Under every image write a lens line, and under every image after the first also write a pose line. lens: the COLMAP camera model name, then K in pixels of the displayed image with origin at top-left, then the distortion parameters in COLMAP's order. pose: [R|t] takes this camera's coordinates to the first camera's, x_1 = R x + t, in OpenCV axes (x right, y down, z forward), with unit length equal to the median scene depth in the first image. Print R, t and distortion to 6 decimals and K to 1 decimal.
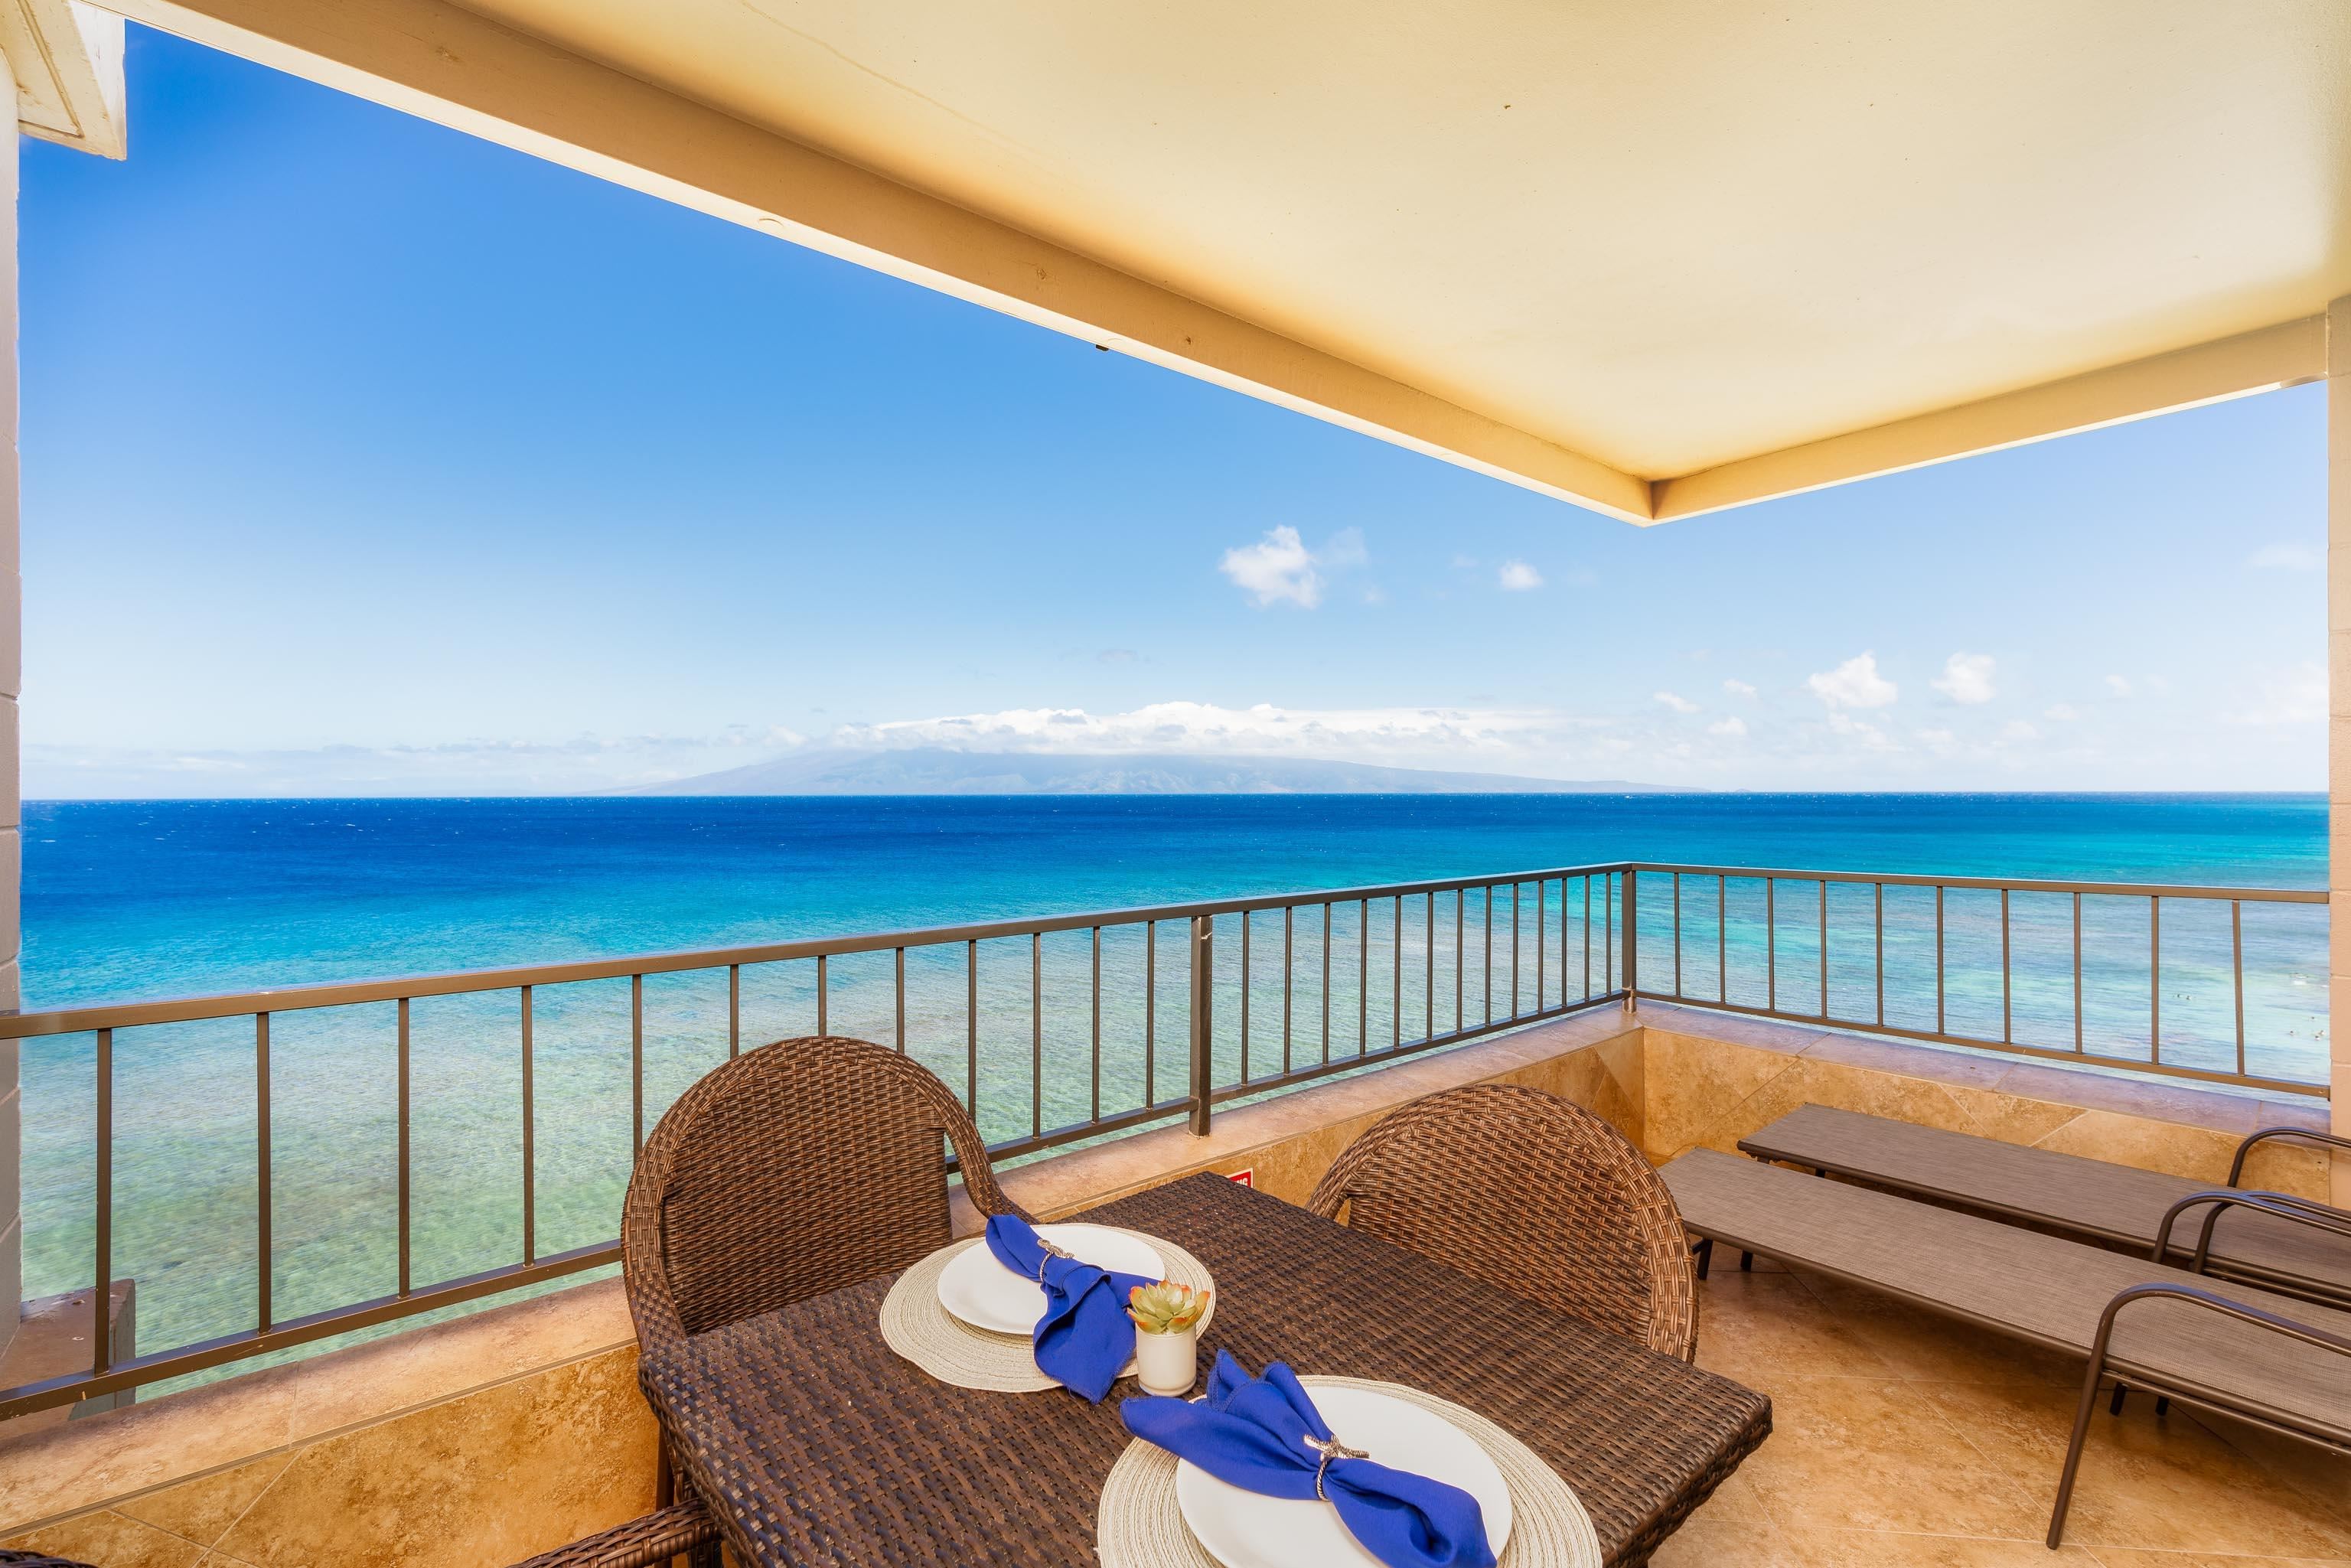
lens RADIAL K [[978.7, 0, 1074.4], [0, 978.7, 785.2], [0, 0, 1]] dist [0.001653, 0.000019]
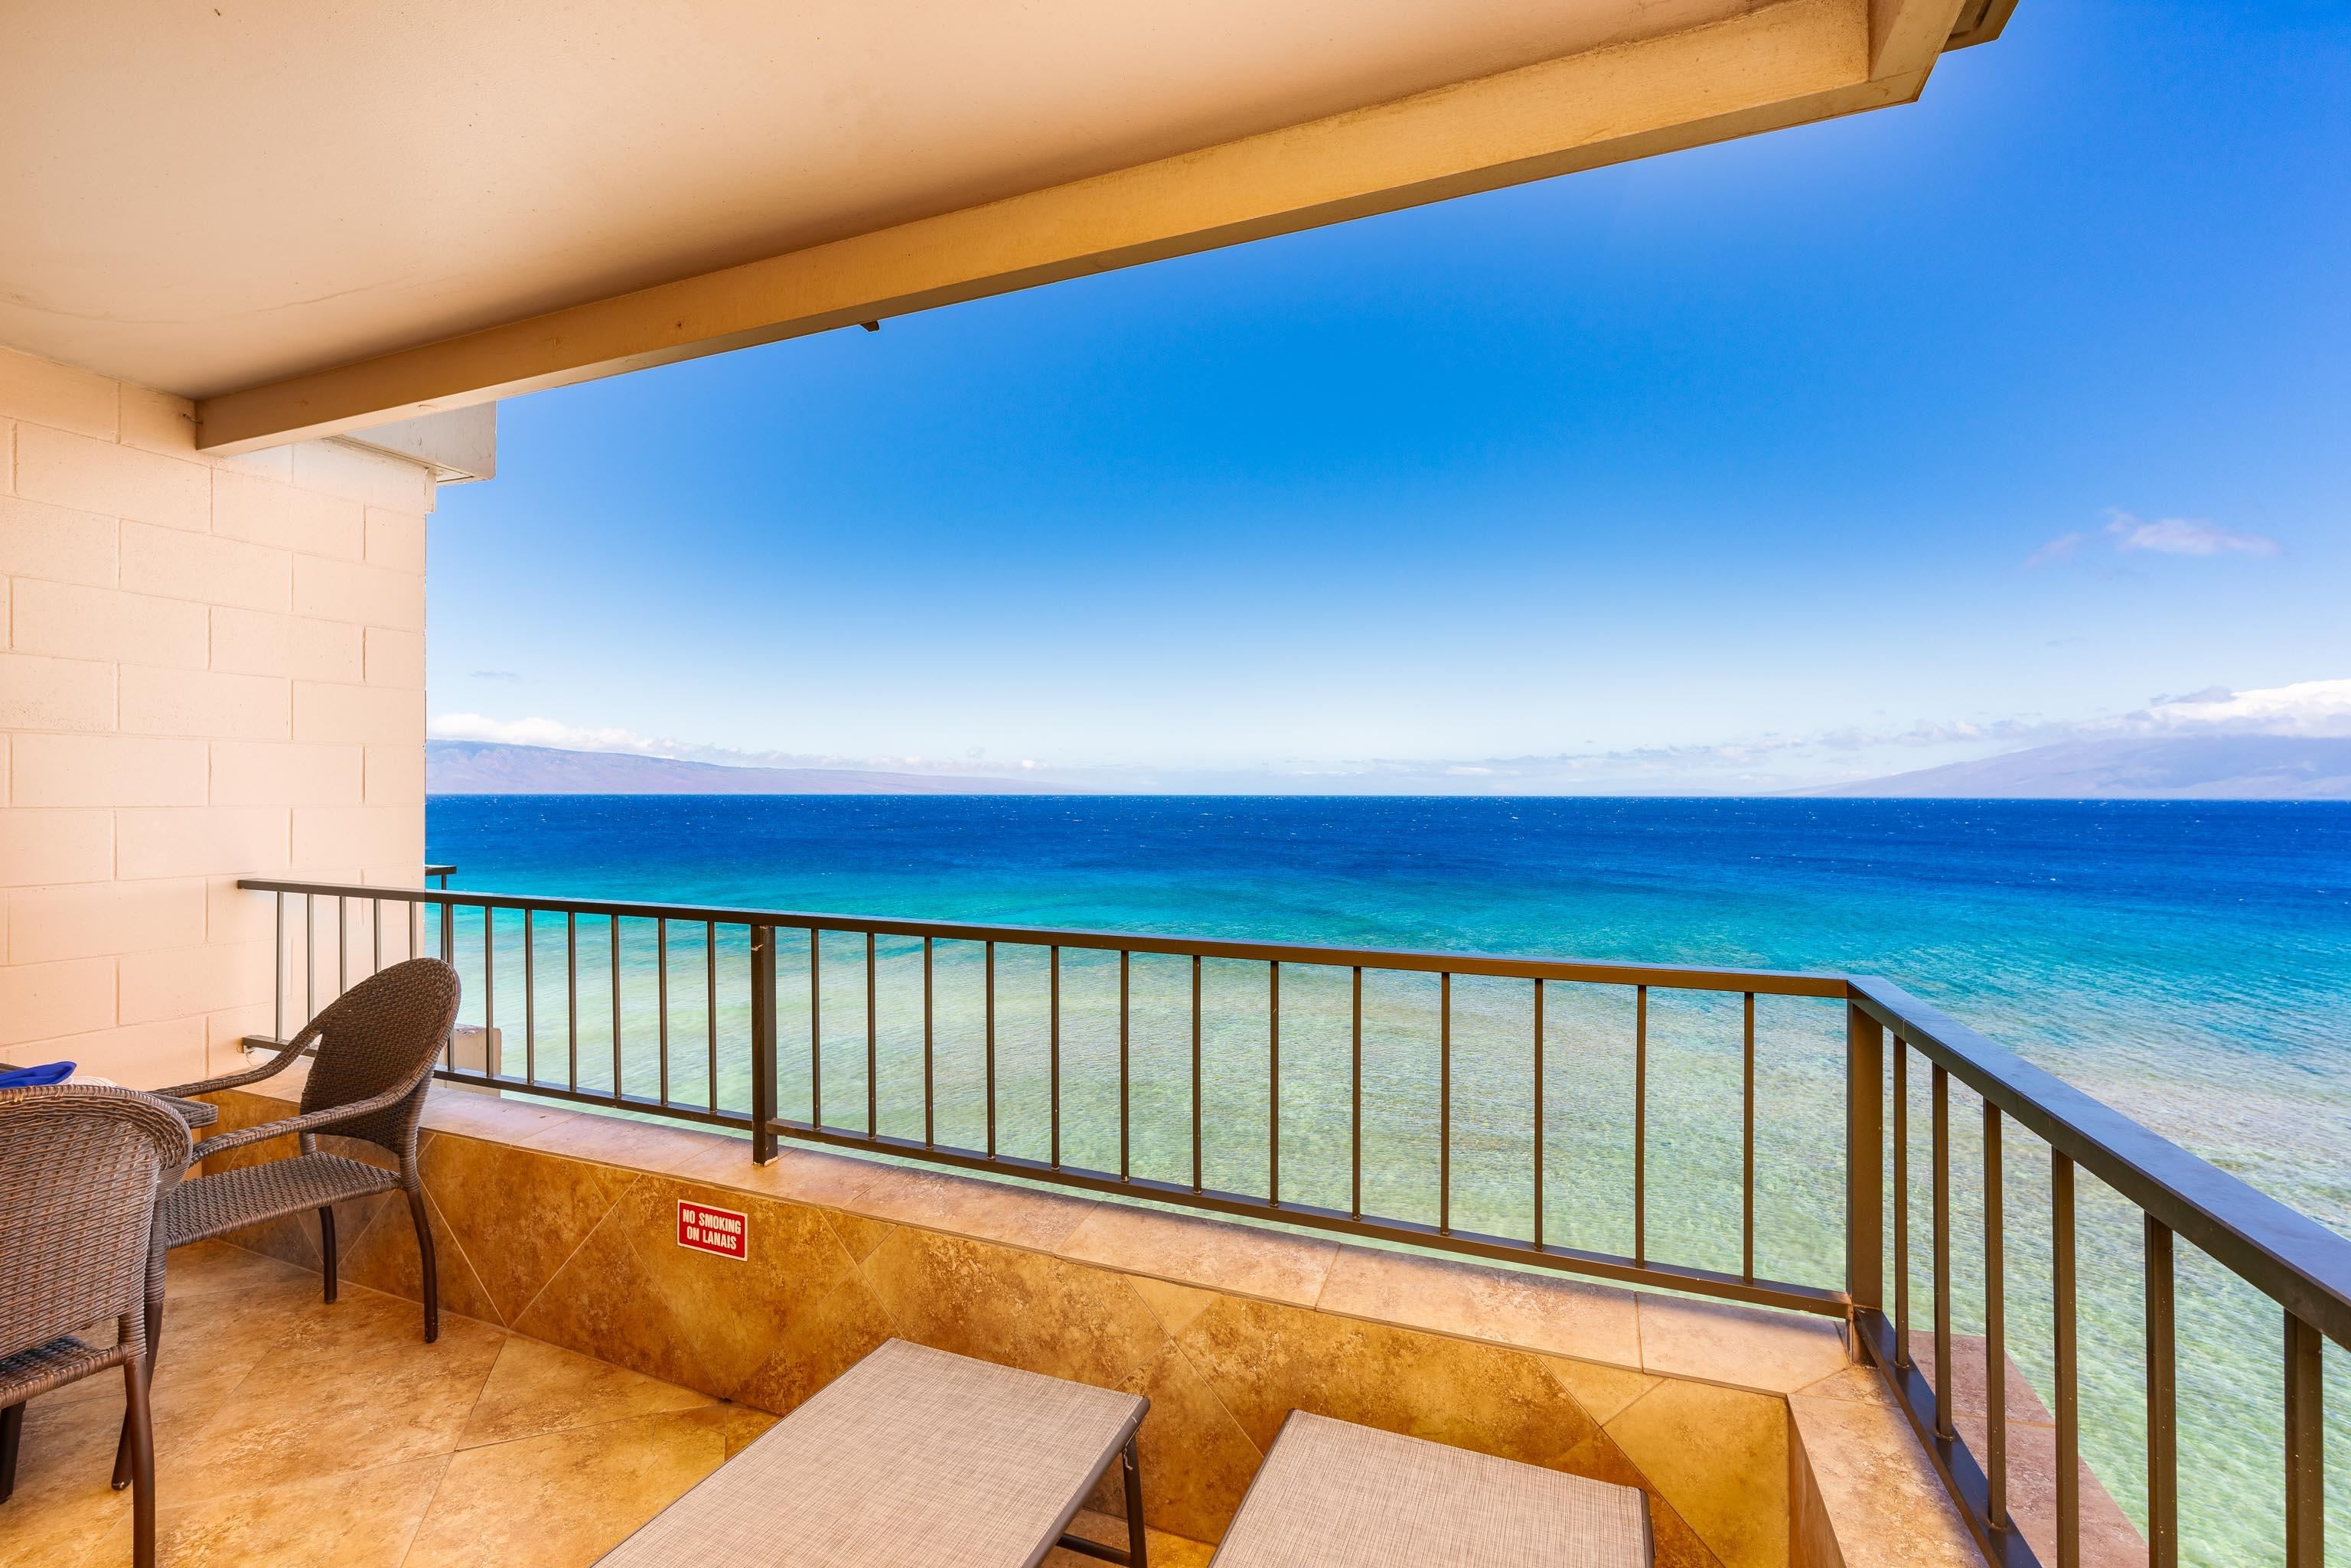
lens RADIAL K [[1002.0, 0, 1175.5], [0, 1002.0, 784.0], [0, 0, 1]] dist [-0.001514, -0.000237]
pose [[0.530748, -0.002664, -0.847525, 1.085924], [-0.001334, 0.999991, -0.003978, 0.002571], [0.847529, 0.003242, 0.530740, 0.786783]]
